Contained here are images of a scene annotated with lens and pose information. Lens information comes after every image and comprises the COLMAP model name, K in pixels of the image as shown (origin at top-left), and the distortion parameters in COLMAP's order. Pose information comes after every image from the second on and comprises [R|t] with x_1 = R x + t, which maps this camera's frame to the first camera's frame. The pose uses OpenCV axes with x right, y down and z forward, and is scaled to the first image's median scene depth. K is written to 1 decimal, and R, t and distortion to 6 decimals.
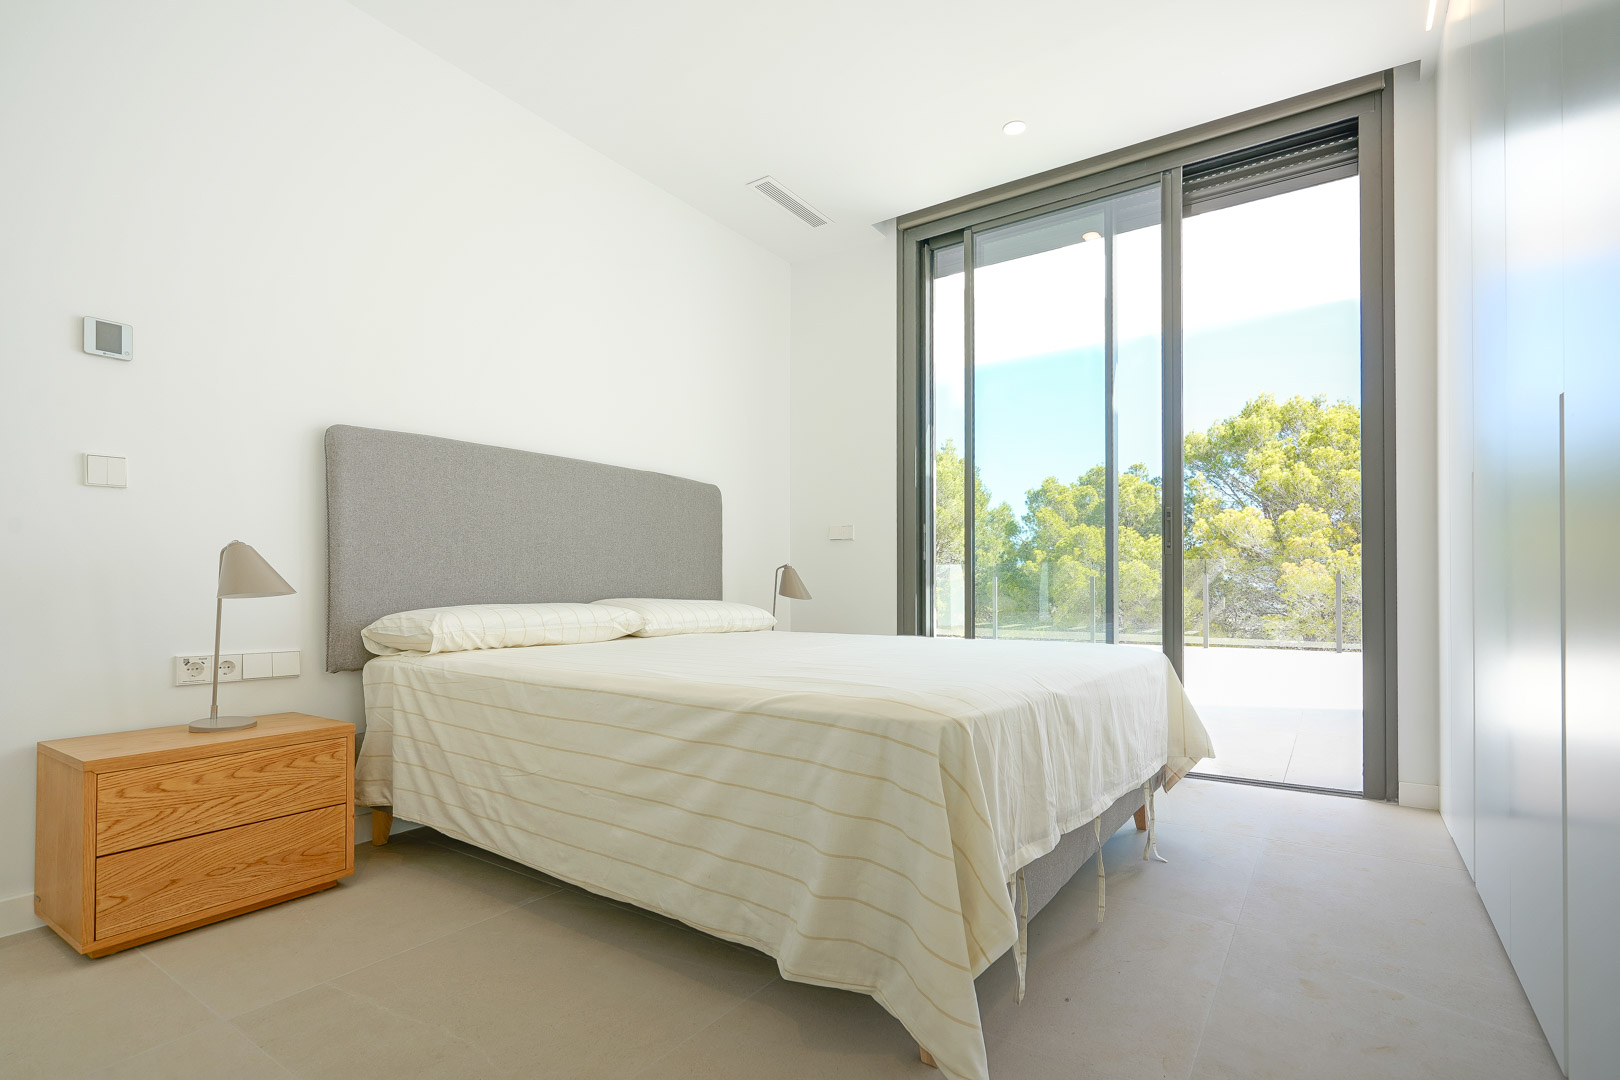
lens RADIAL K [[756.7, 0, 813.6], [0, 756.7, 576.9], [0, 0, 1]] dist [0.001481, 0.000308]
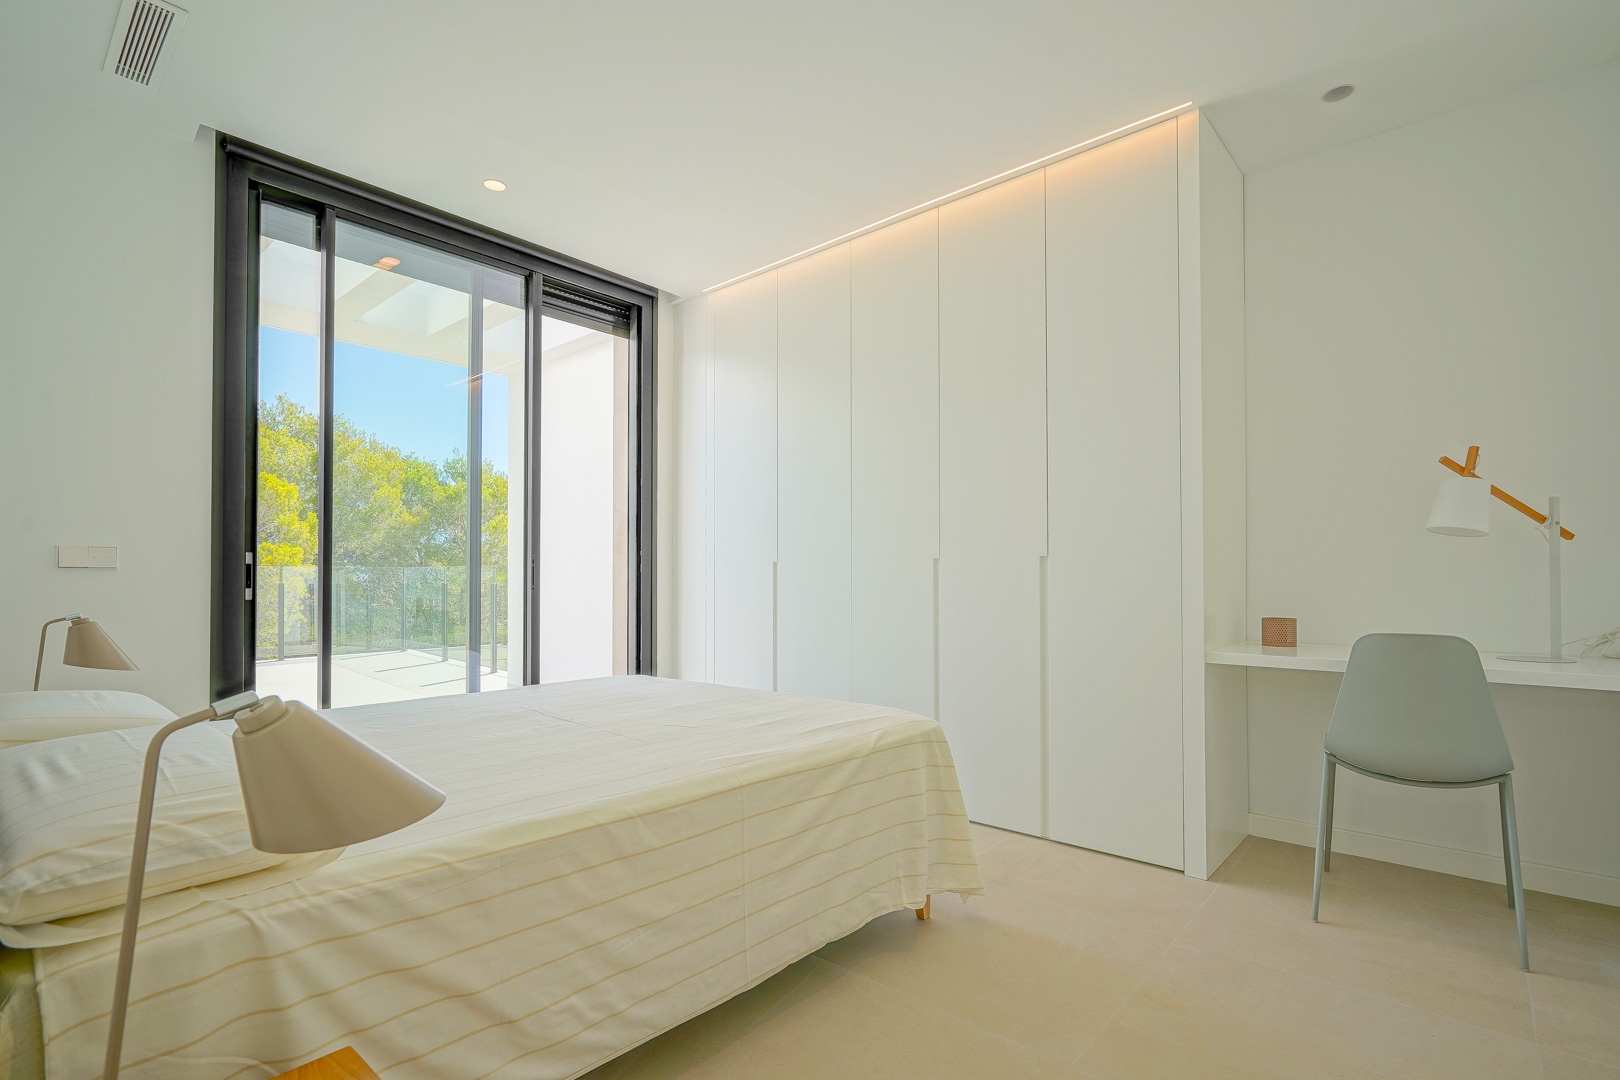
lens RADIAL K [[756.7, 0, 813.6], [0, 756.7, 576.9], [0, 0, 1]] dist [0.001481, 0.000308]
pose [[0.118953, 0.001089, 0.992899, -1.070216], [-0.014963, 0.999888, 0.000695, -0.105945], [-0.992787, -0.014939, 0.118956, 0.679443]]
